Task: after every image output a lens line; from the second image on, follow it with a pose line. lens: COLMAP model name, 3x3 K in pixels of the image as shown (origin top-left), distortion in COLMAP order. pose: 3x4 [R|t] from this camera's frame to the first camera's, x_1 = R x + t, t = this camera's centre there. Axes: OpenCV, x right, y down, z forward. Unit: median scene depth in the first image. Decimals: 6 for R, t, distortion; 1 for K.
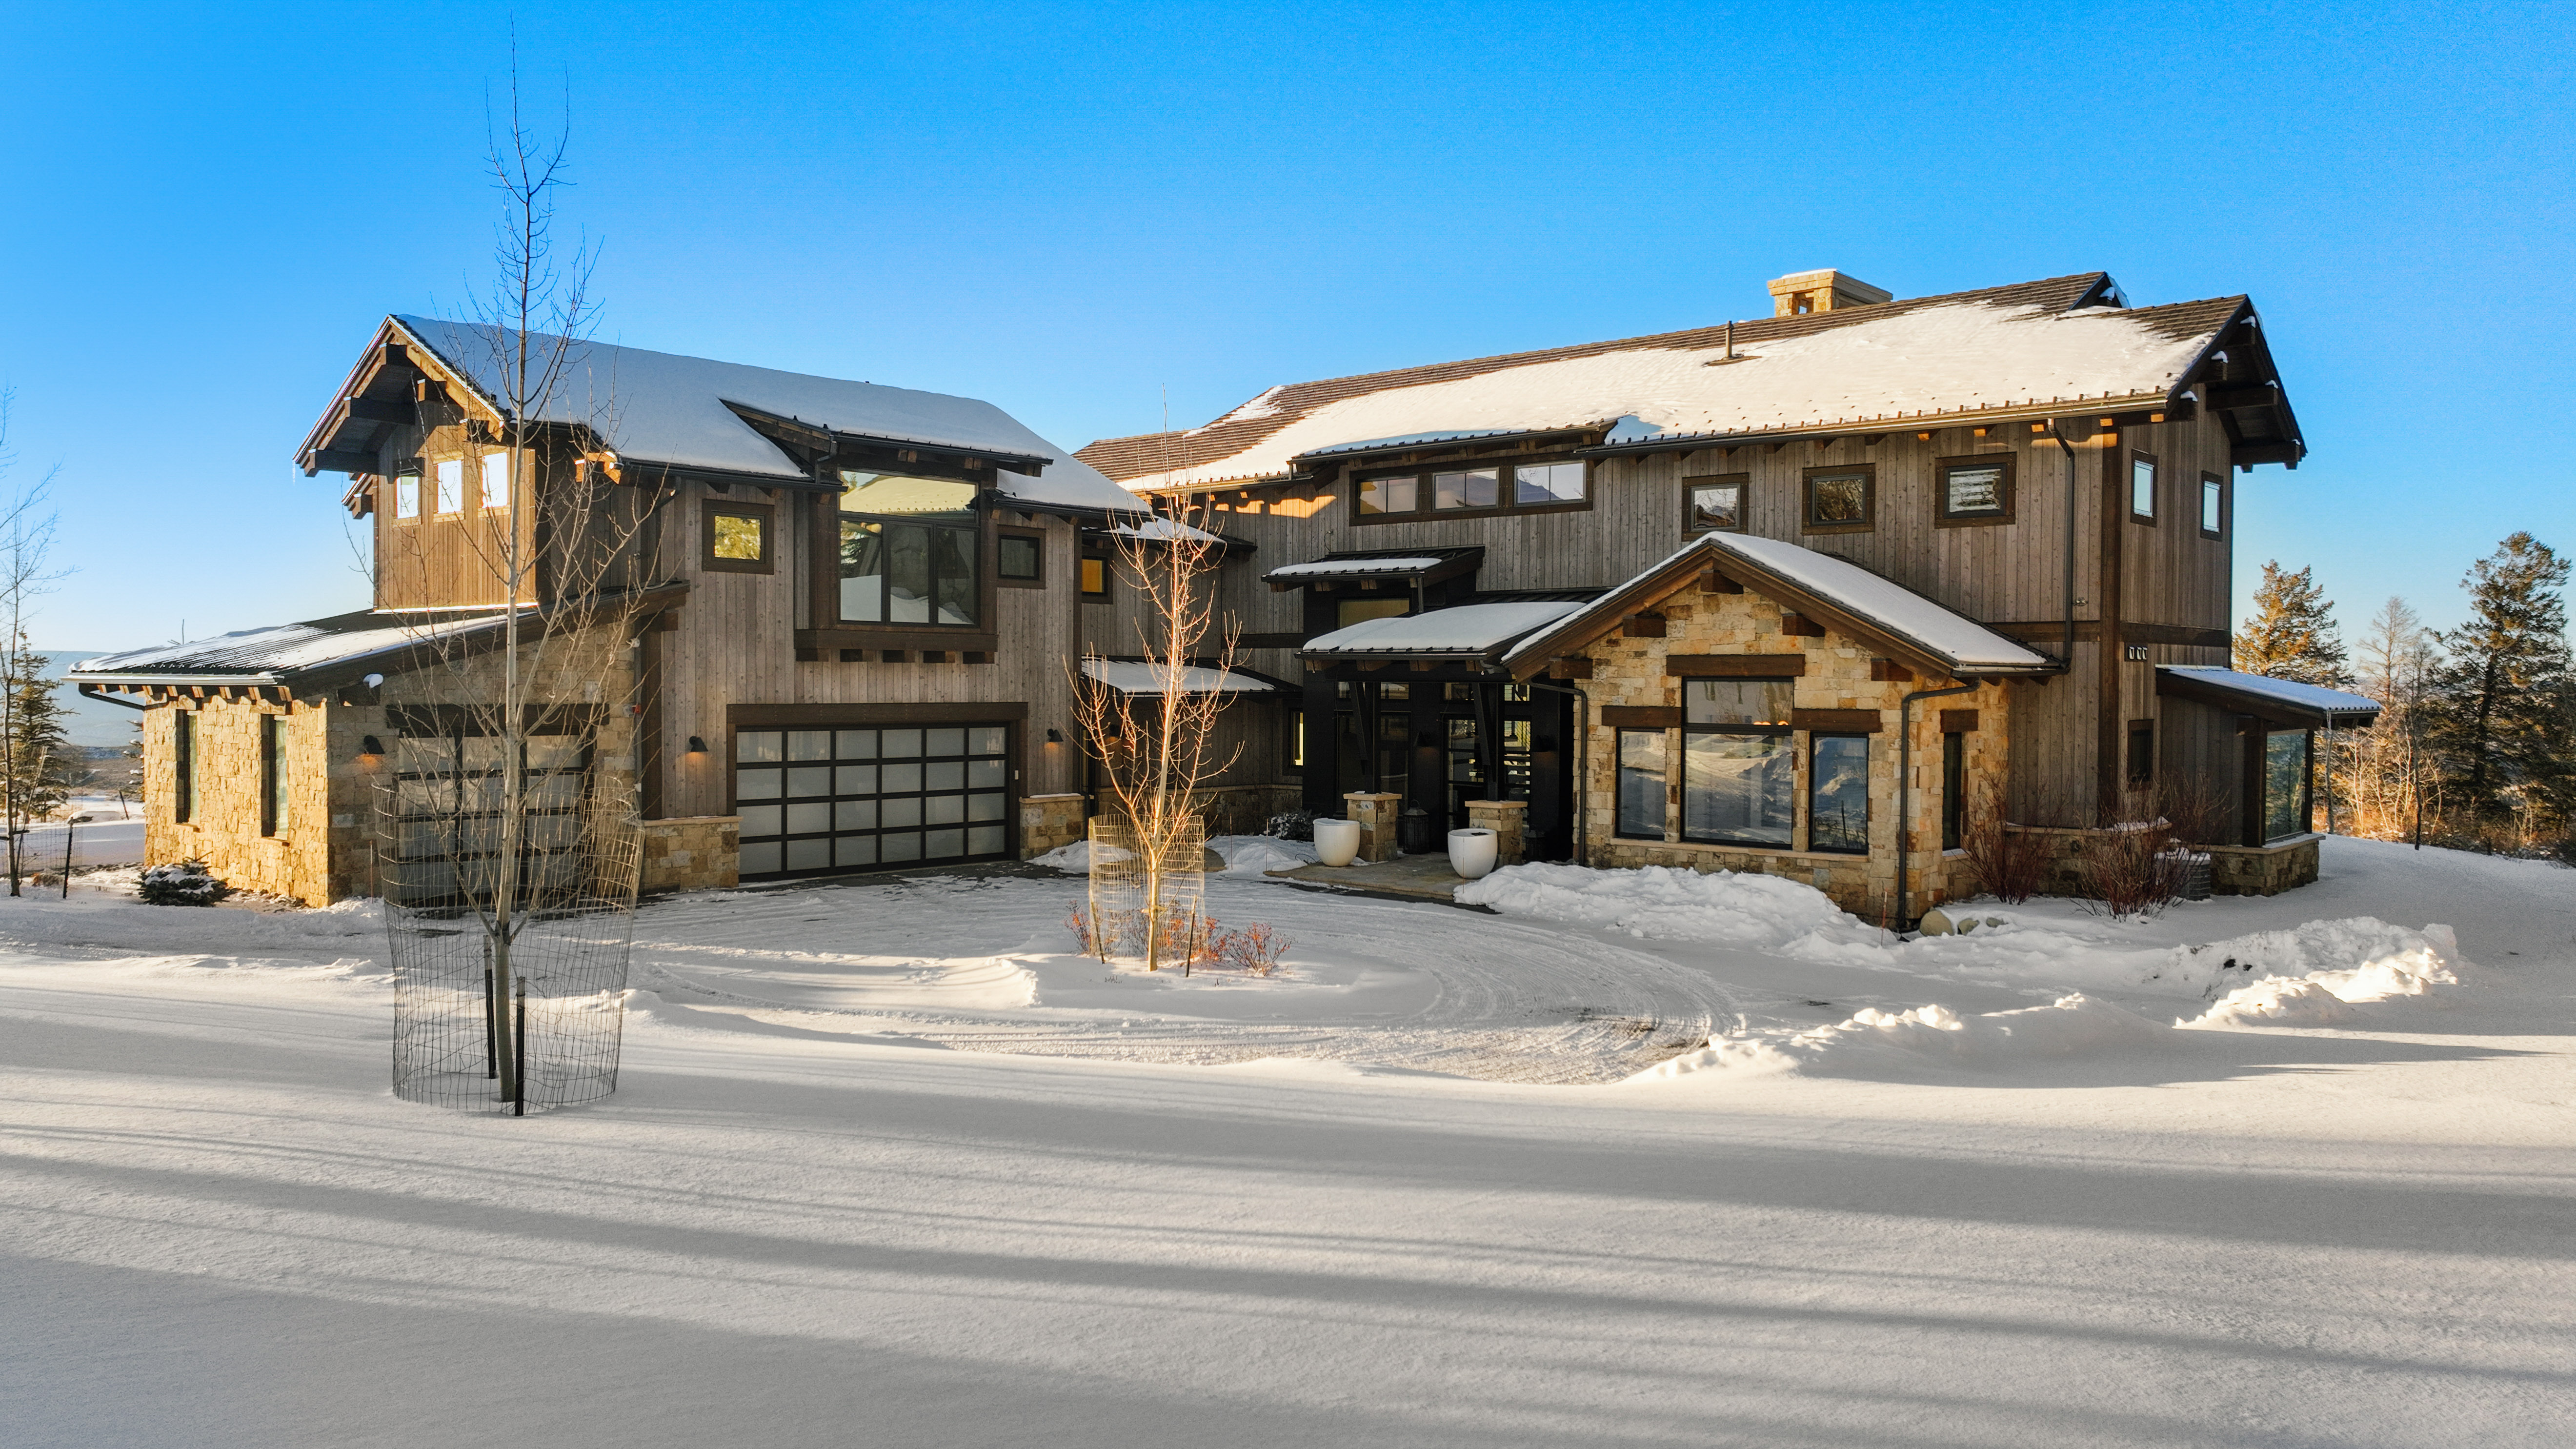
lens RADIAL K [[1798.7, 0, 1340.6], [0, 1798.7, 720.1], [0, 0, 1]] dist [-0.007230, 0.000315]
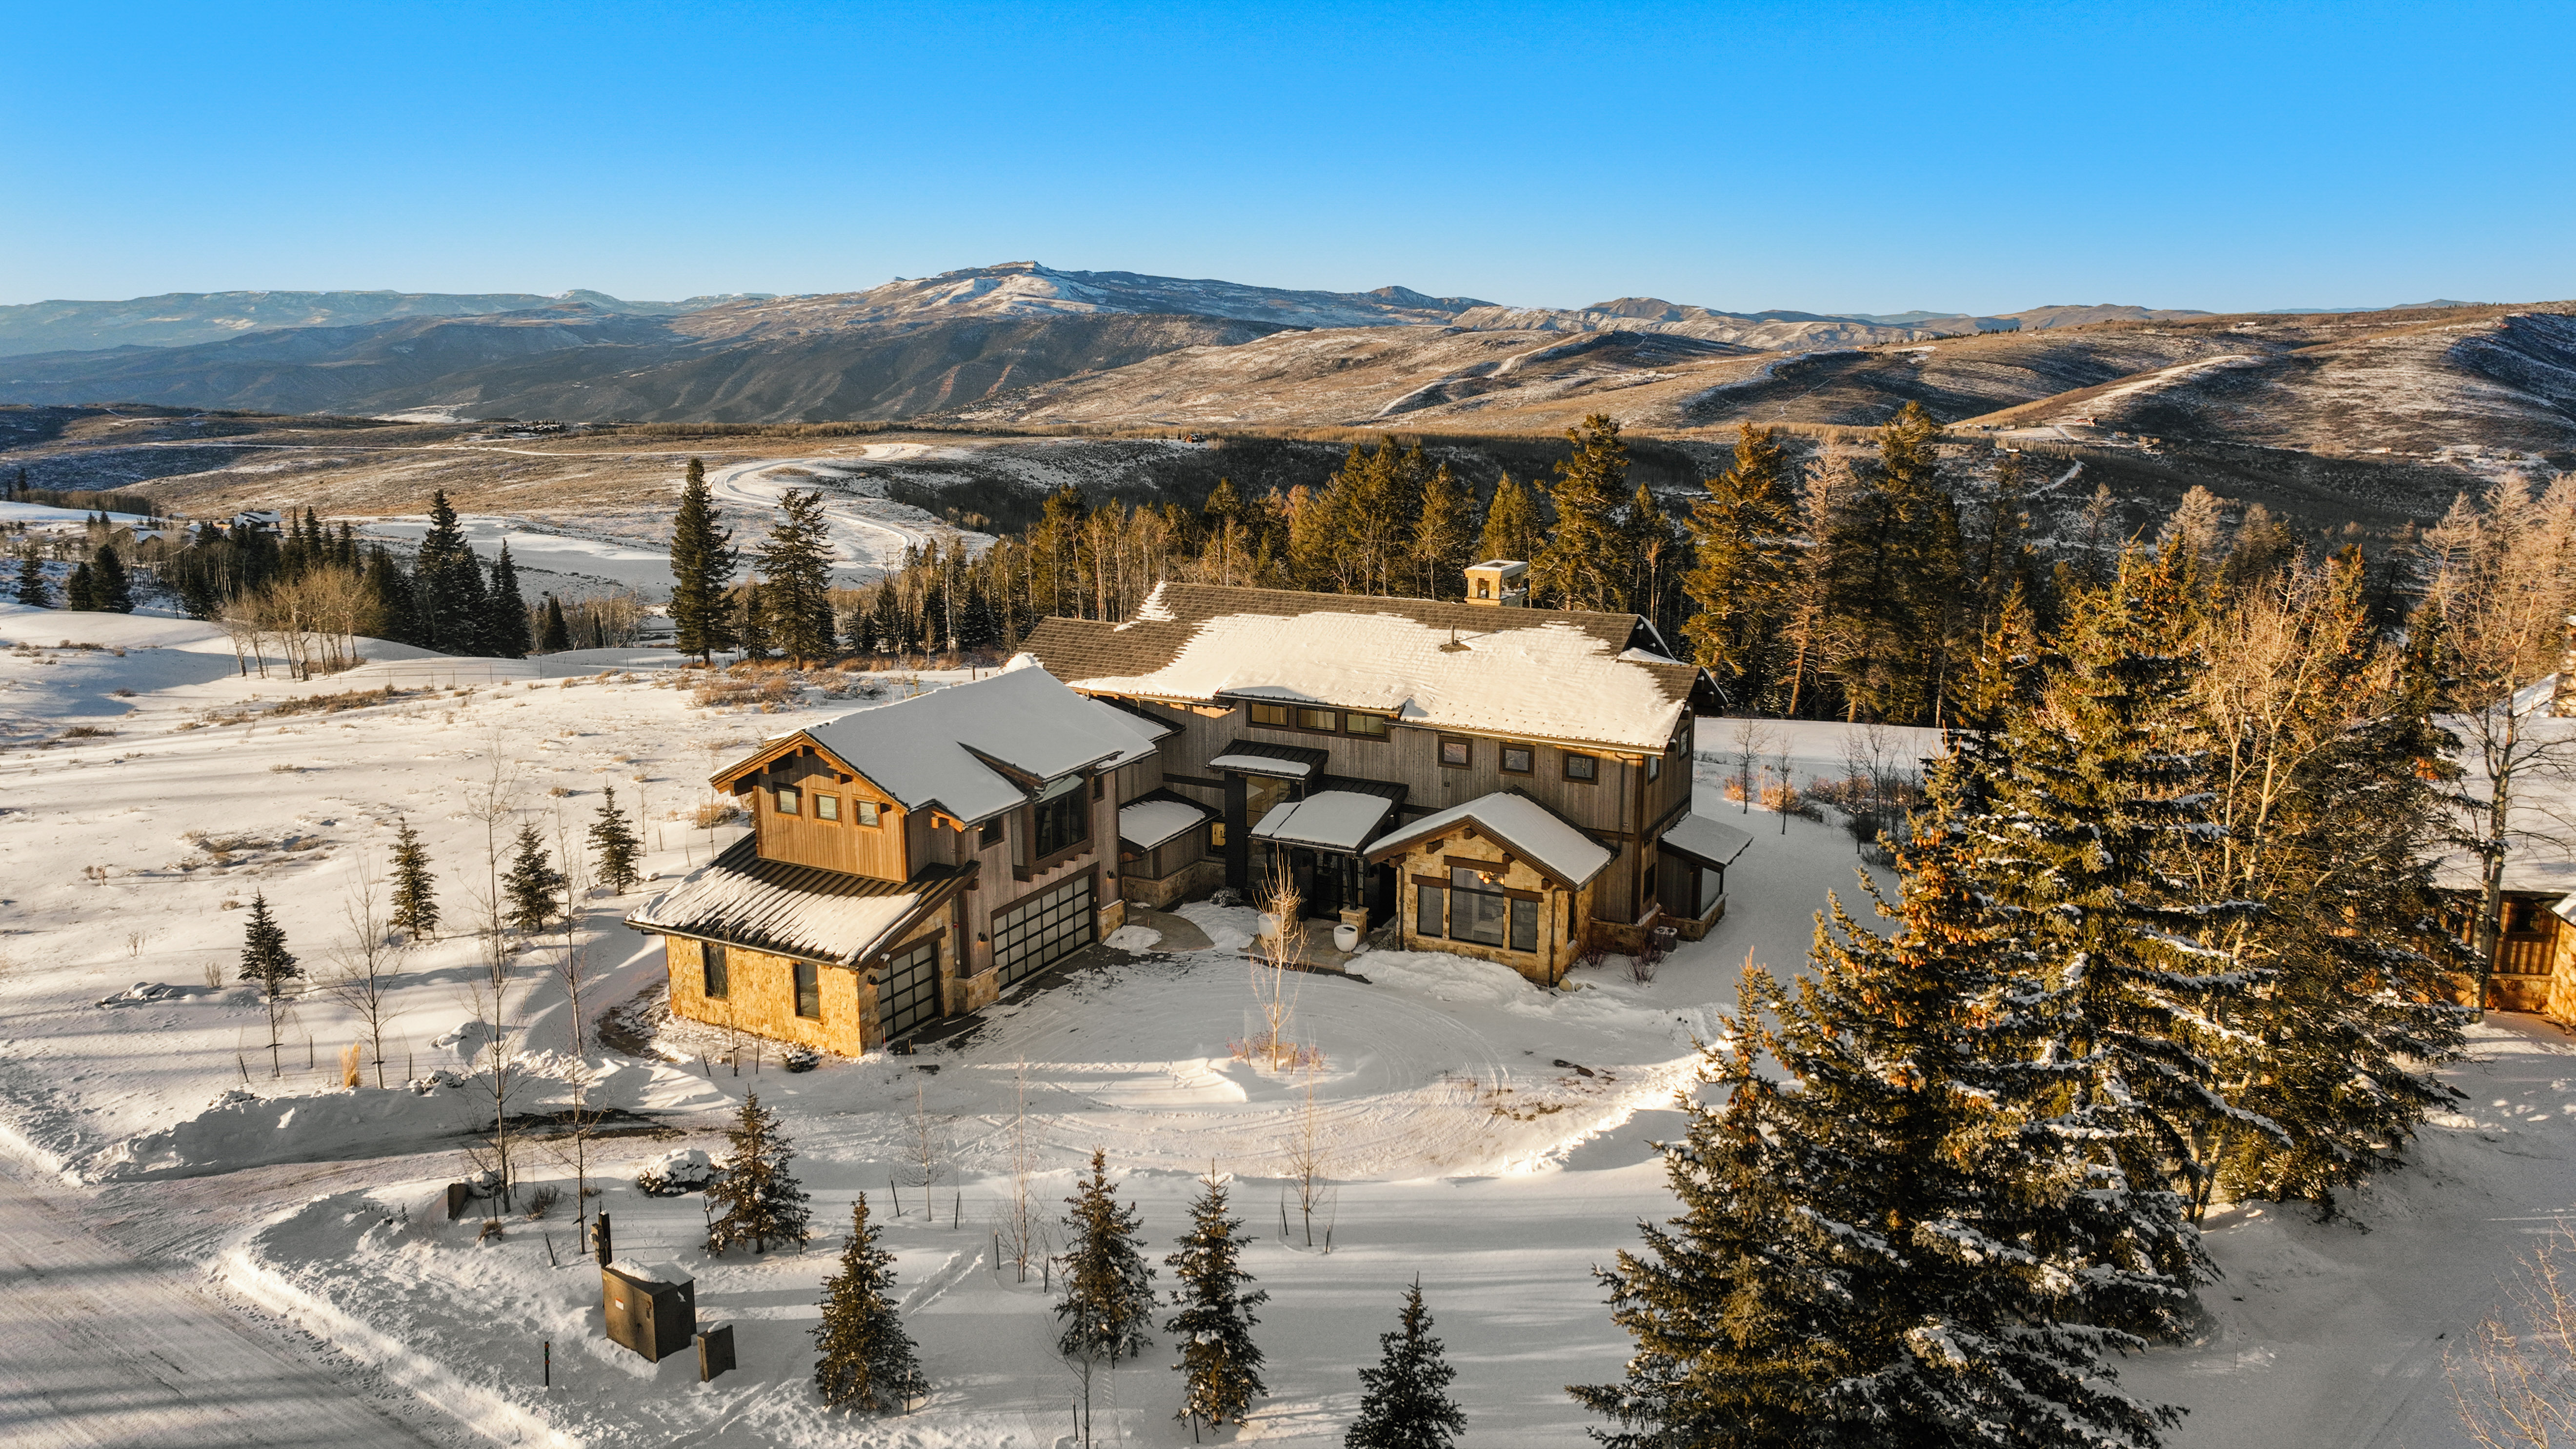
lens RADIAL K [[1798.7, 0, 1340.6], [0, 1798.7, 720.1], [0, 0, 1]] dist [-0.007230, 0.000315]
pose [[0.968657, -0.059838, 0.241085, -0.444029], [0.010407, 0.979476, 0.201294, -0.629203], [-0.248182, -0.192476, 0.949399, -0.967645]]
